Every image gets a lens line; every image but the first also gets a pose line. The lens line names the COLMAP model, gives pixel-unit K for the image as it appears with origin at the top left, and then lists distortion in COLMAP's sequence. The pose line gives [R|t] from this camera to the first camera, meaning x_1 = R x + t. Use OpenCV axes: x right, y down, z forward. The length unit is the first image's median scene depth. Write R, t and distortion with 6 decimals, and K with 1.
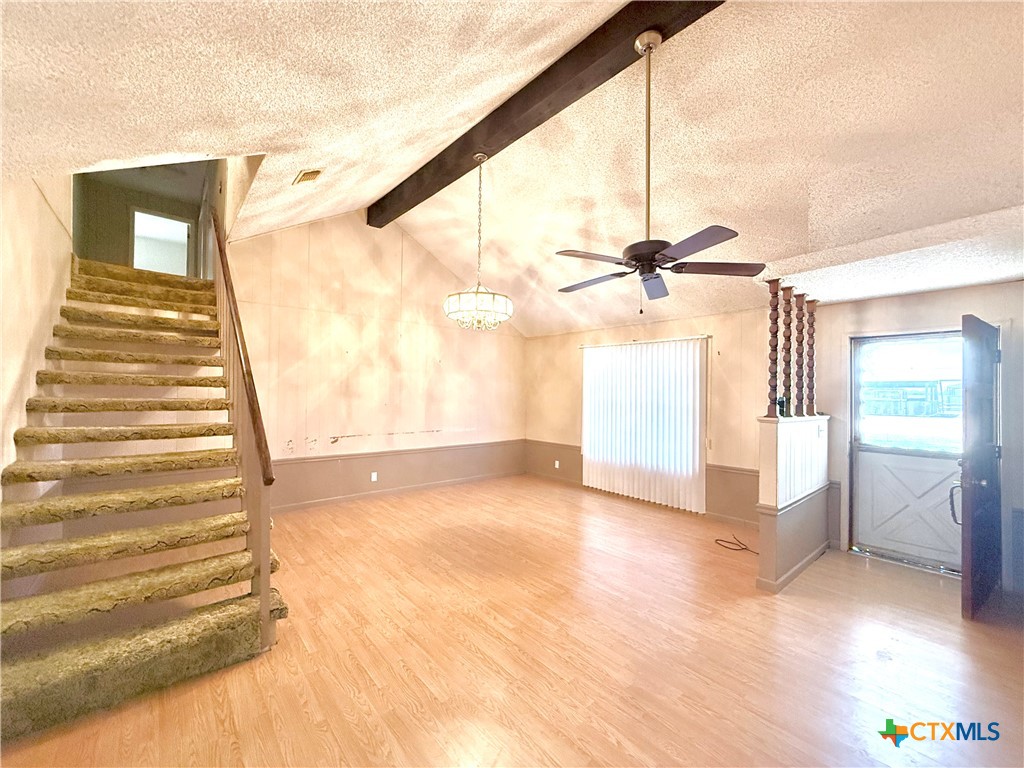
lens RADIAL K [[407.8, 0, 510.4], [0, 407.8, 386.6], [0, 0, 1]] dist [-0.001373, 0.000244]
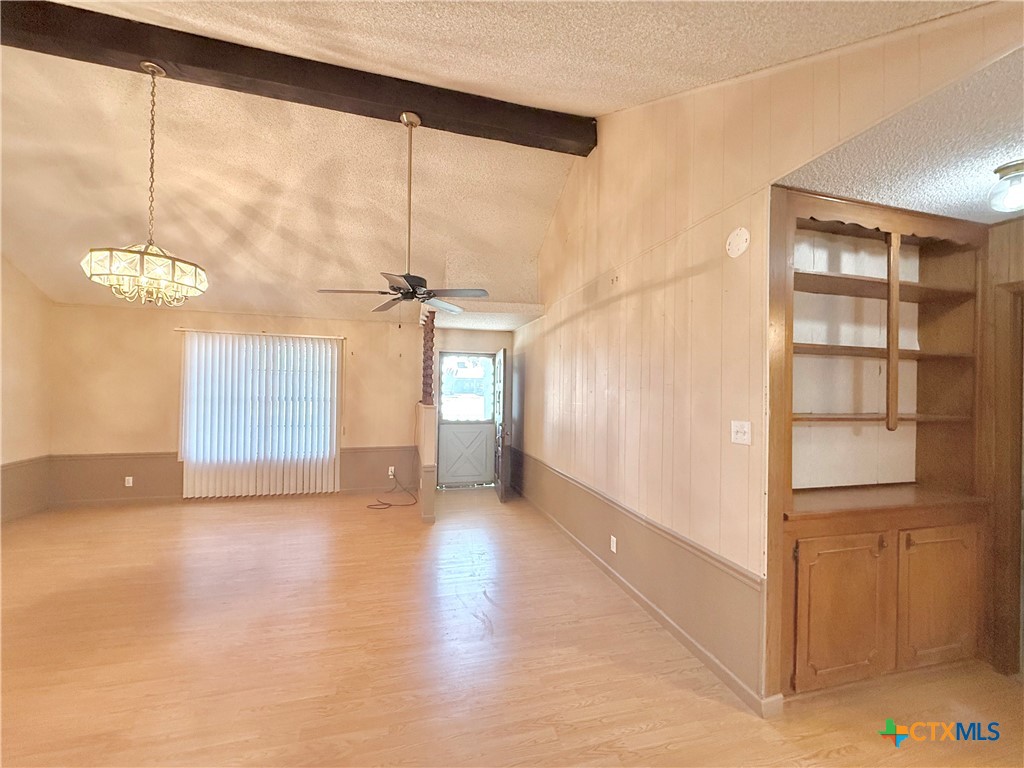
lens RADIAL K [[406.8, 0, 512.1], [0, 406.8, 386.0], [0, 0, 1]] dist [0.000924, -0.000485]
pose [[0.433258, -0.001342, 0.901269, -0.342778], [-0.021290, 0.999705, 0.011723, -0.010099], [-0.901018, -0.024267, 0.433102, 0.063994]]
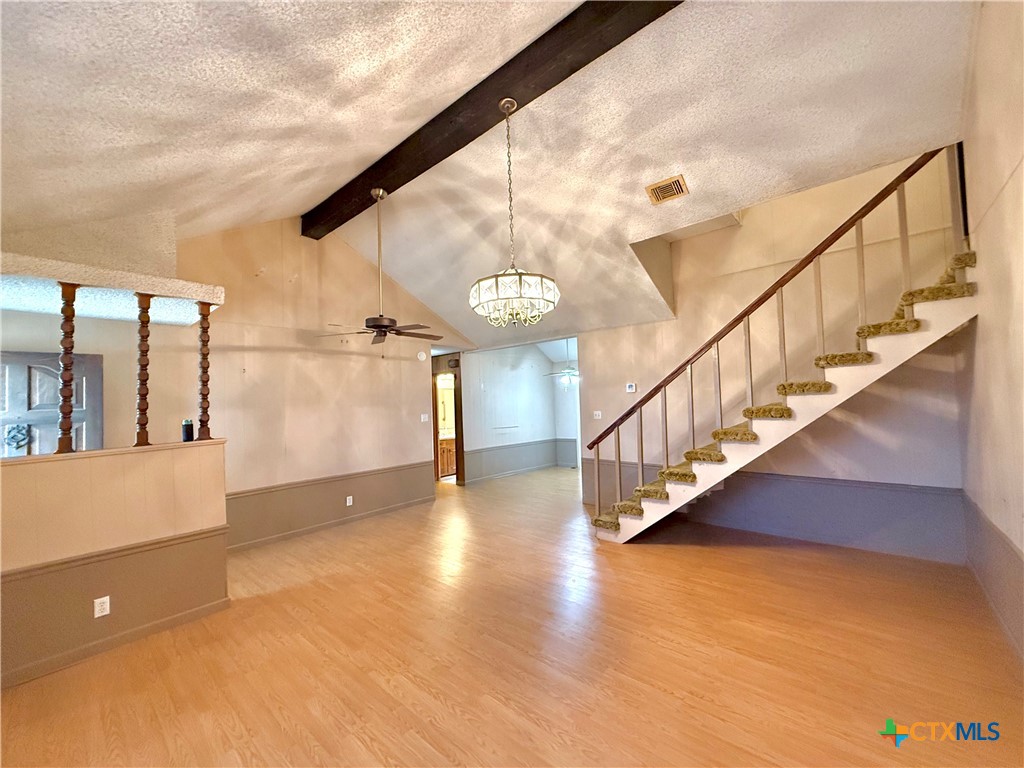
lens RADIAL K [[406.8, 0, 512.1], [0, 406.8, 386.0], [0, 0, 1]] dist [0.000924, -0.000485]
pose [[-0.989757, 0.019494, -0.141423, 0.028486], [0.027052, 0.998295, -0.051717, 0.009825], [0.140174, -0.055014, -0.988597, 1.311399]]
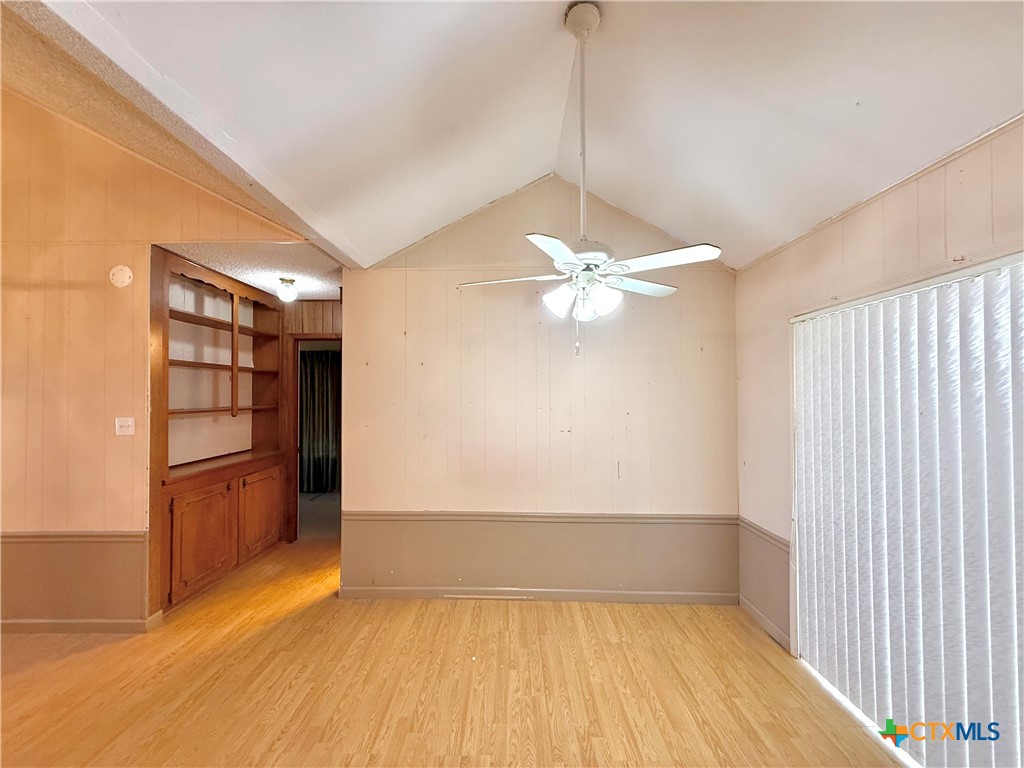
lens RADIAL K [[407.8, 0, 510.4], [0, 407.8, 386.6], [0, 0, 1]] dist [-0.001373, 0.000244]
pose [[-0.753431, -0.000948, 0.657527, -0.585656], [-0.014381, 0.999784, -0.015037, -0.013947], [-0.657370, -0.020785, -0.753281, 0.101776]]
